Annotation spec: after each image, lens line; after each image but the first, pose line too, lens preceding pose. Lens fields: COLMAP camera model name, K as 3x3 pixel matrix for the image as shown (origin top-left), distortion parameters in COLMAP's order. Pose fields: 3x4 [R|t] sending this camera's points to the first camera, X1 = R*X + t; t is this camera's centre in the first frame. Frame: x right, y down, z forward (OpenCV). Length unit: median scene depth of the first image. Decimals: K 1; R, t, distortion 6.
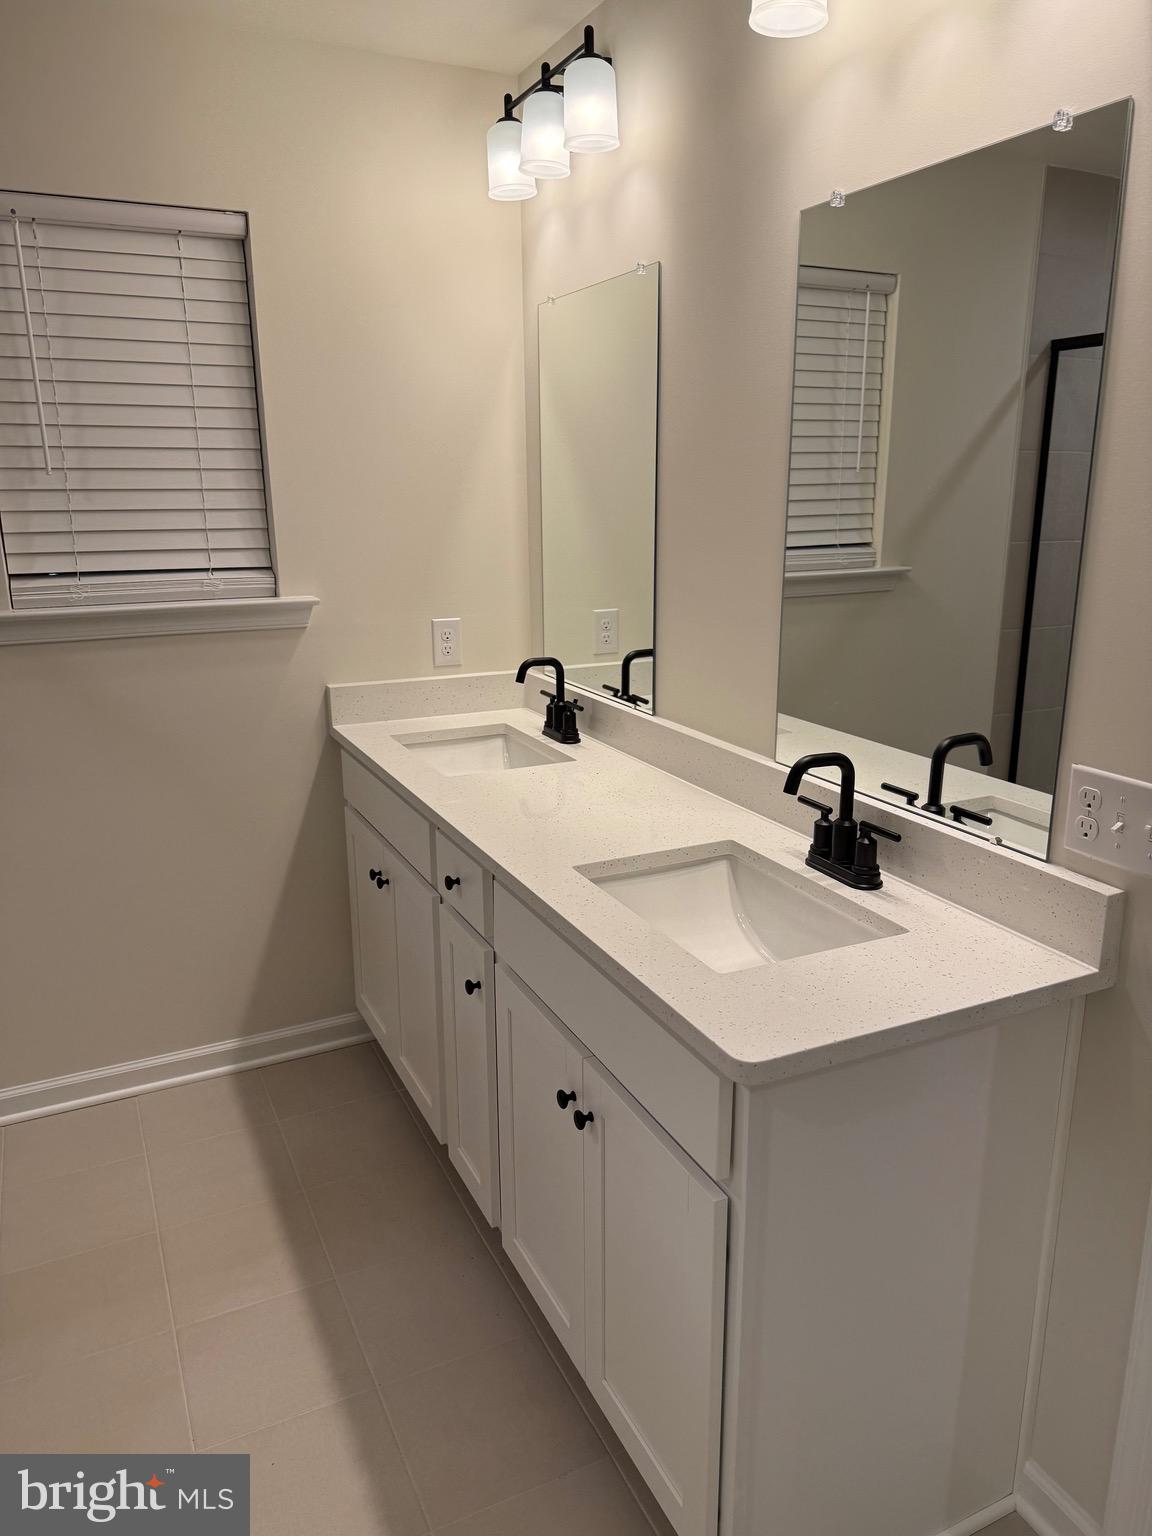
lens RADIAL K [[1071.4, 0, 580.3], [0, 1071.4, 761.0], [0, 0, 1]] dist [0.104611, -0.155180]
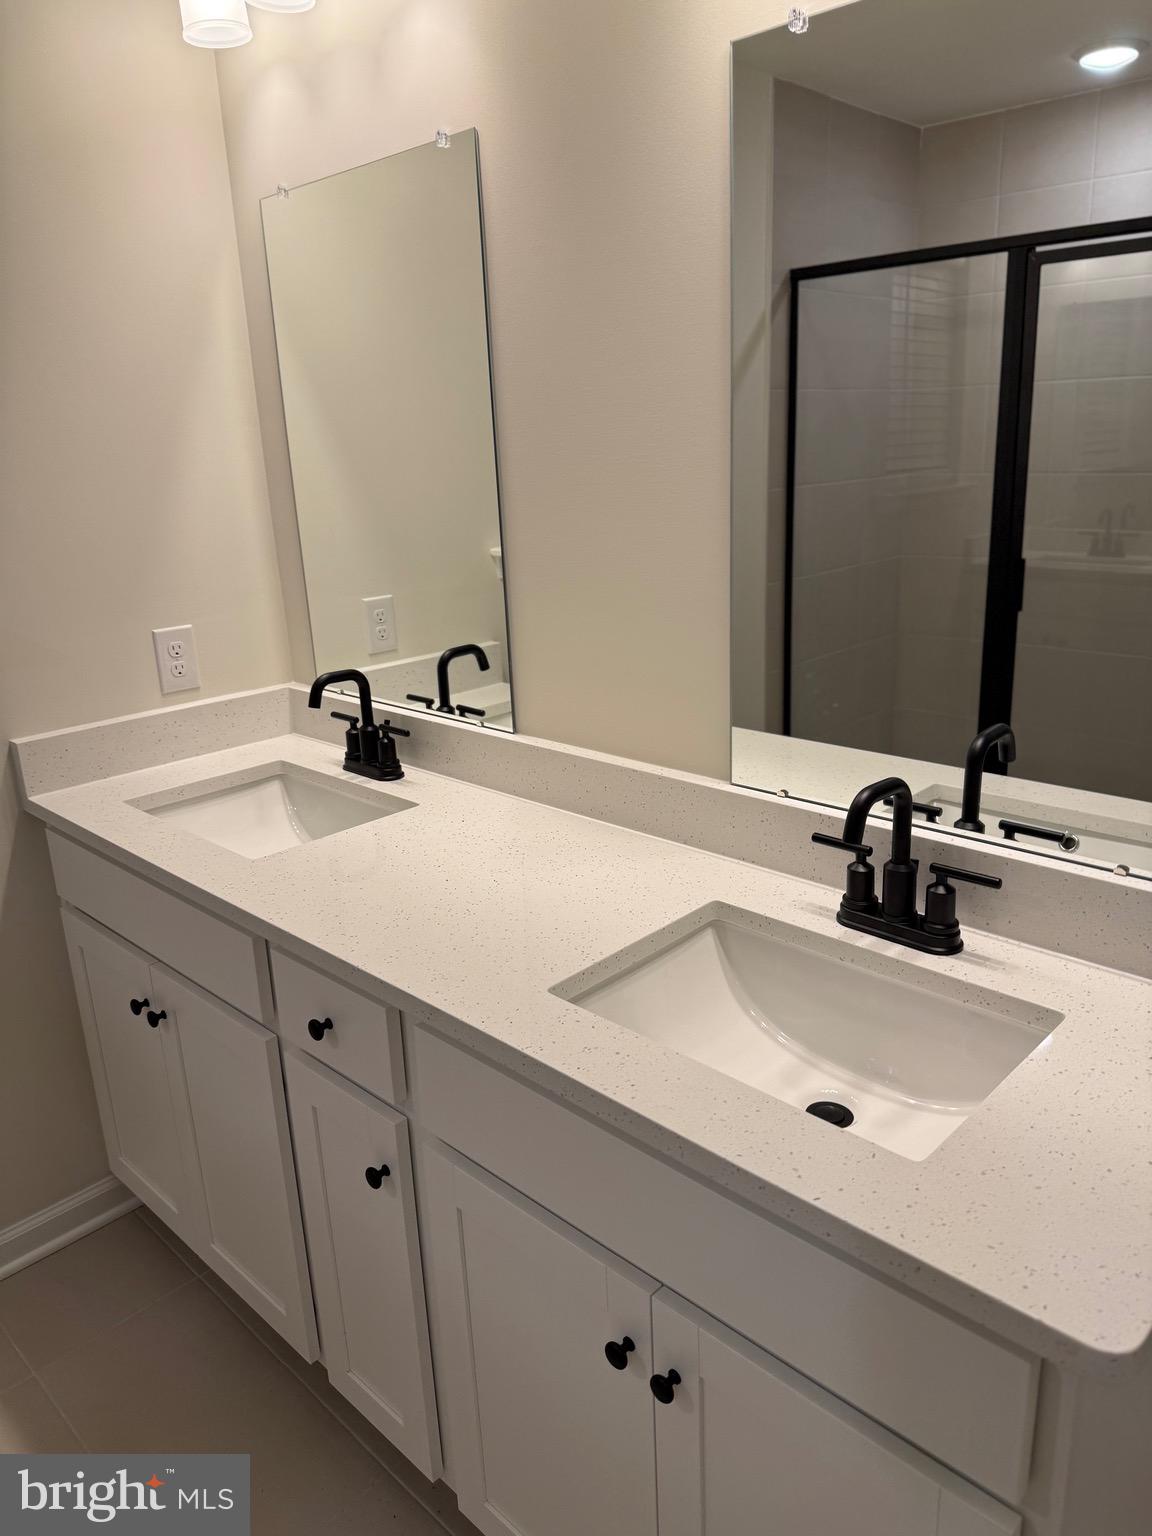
lens RADIAL K [[1069.1, 0, 587.4], [0, 1069.1, 758.7], [0, 0, 1]] dist [0.097475, -0.153775]
pose [[0.935975, -0.132767, 0.326073, -0.124712], [0.122177, 0.991101, 0.052842, -0.053997], [-0.330187, -0.009620, 0.943867, 0.237672]]
